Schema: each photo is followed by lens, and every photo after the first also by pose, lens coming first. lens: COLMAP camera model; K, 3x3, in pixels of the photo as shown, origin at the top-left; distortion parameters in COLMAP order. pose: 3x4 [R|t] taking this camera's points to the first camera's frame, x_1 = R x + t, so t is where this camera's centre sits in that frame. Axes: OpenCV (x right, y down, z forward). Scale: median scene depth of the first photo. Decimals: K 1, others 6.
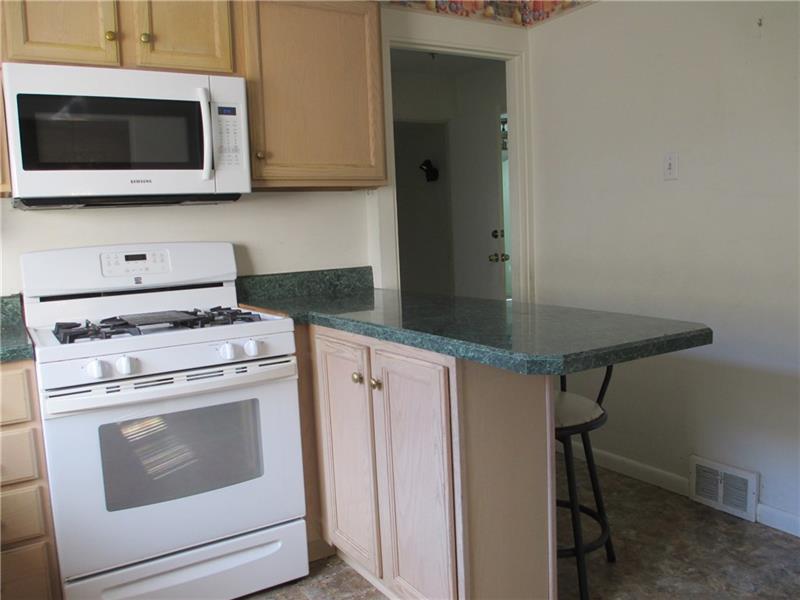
lens RADIAL K [[667.0, 0, 397.6], [0, 667.0, 295.2], [0, 0, 1]] dist [-0.055924, 0.016377]
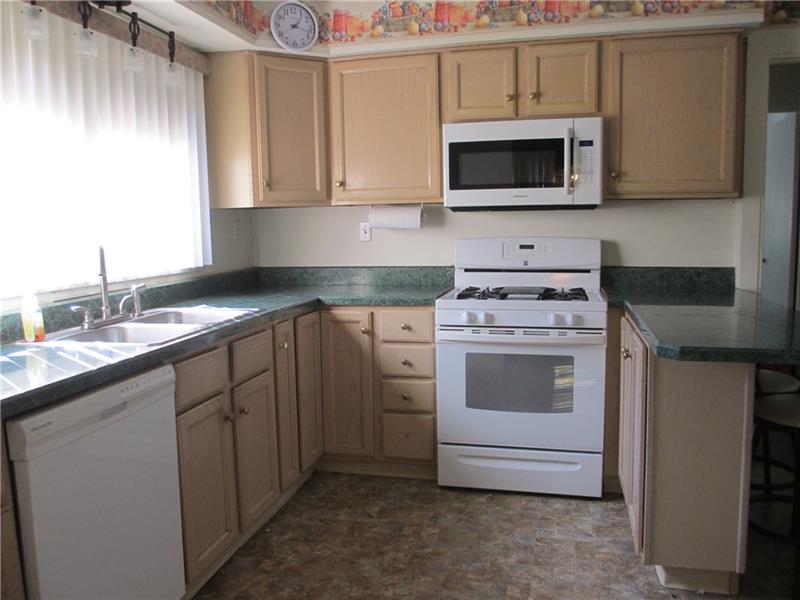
lens RADIAL K [[667.0, 0, 401.0], [0, 667.0, 301.5], [0, 0, 1]] dist [-0.055924, 0.016377]
pose [[0.709887, 0.121545, -0.693748, 0.457087], [-0.090296, 0.992574, 0.081504, -0.036143], [0.698503, 0.004784, 0.715591, -0.228205]]
